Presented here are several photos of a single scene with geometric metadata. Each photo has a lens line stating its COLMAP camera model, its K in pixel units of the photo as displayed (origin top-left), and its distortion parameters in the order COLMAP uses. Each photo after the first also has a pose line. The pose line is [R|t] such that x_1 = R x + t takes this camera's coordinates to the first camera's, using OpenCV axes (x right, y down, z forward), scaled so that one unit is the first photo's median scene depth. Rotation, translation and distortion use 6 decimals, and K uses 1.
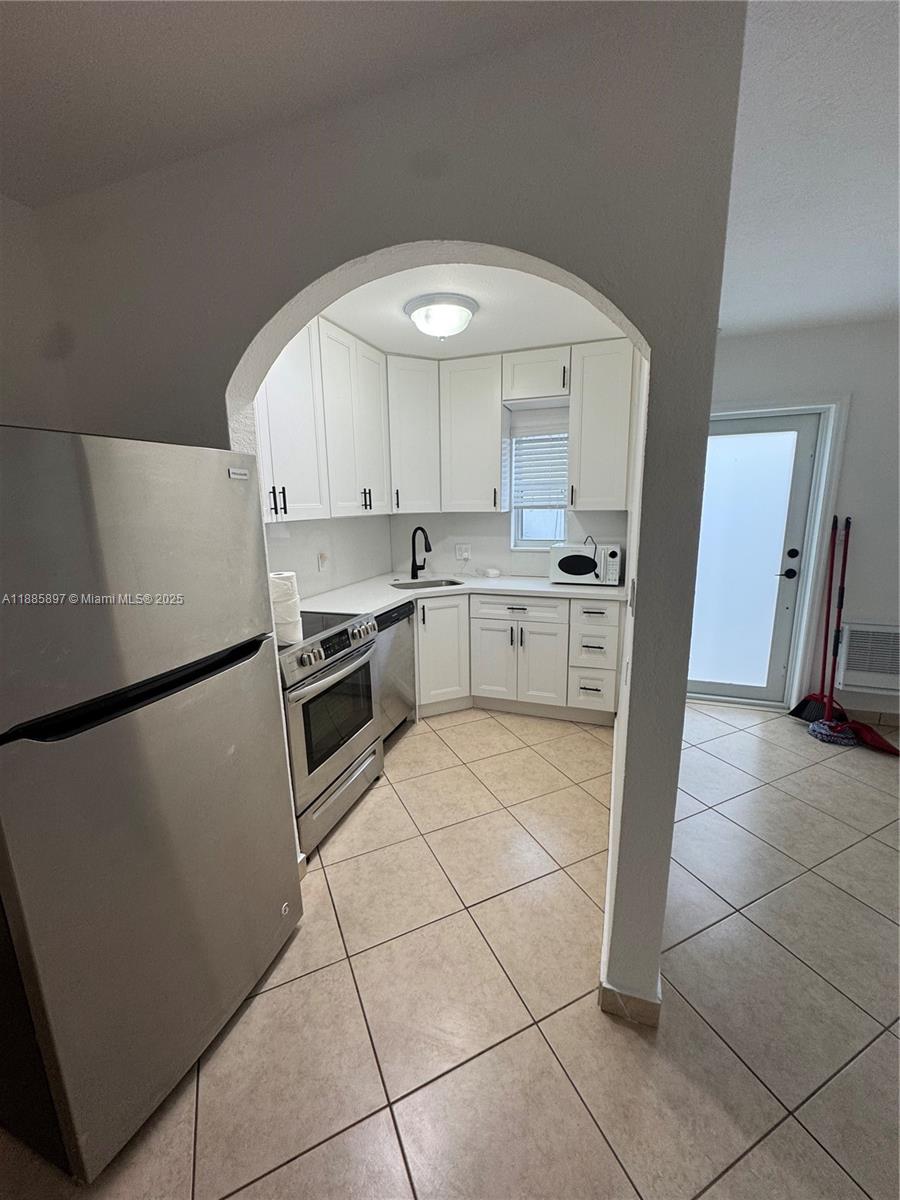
lens RADIAL K [[477.3, 0, 451.0], [0, 477.3, 599.2], [0, 0, 1]] dist [-0.001762, 0.000336]
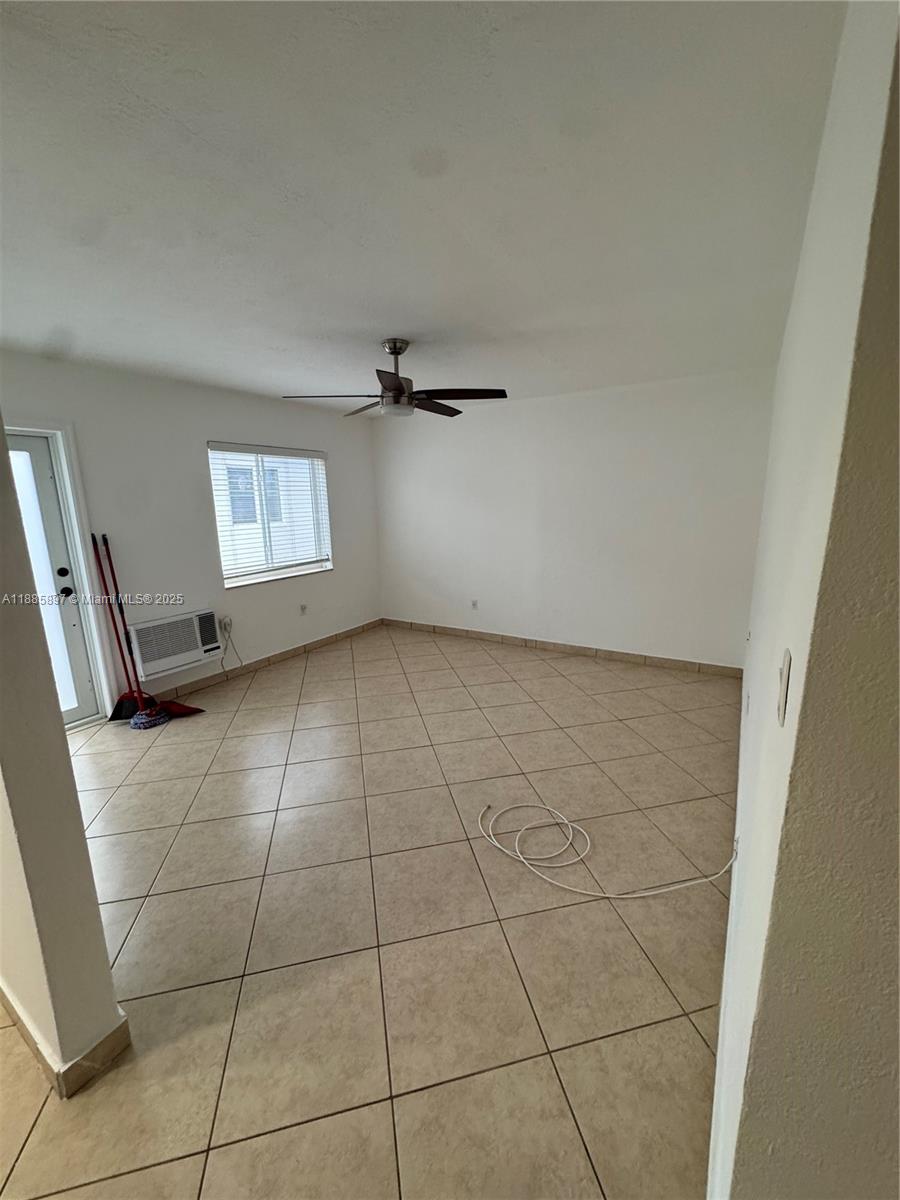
lens RADIAL K [[477.3, 0, 450.6], [0, 477.3, 598.9], [0, 0, 1]] dist [-0.001762, 0.000336]
pose [[0.212105, -0.184908, 0.959594, -0.101626], [0.215957, 0.966529, 0.138510, -0.003236], [-0.953086, 0.177853, 0.244938, -0.029752]]
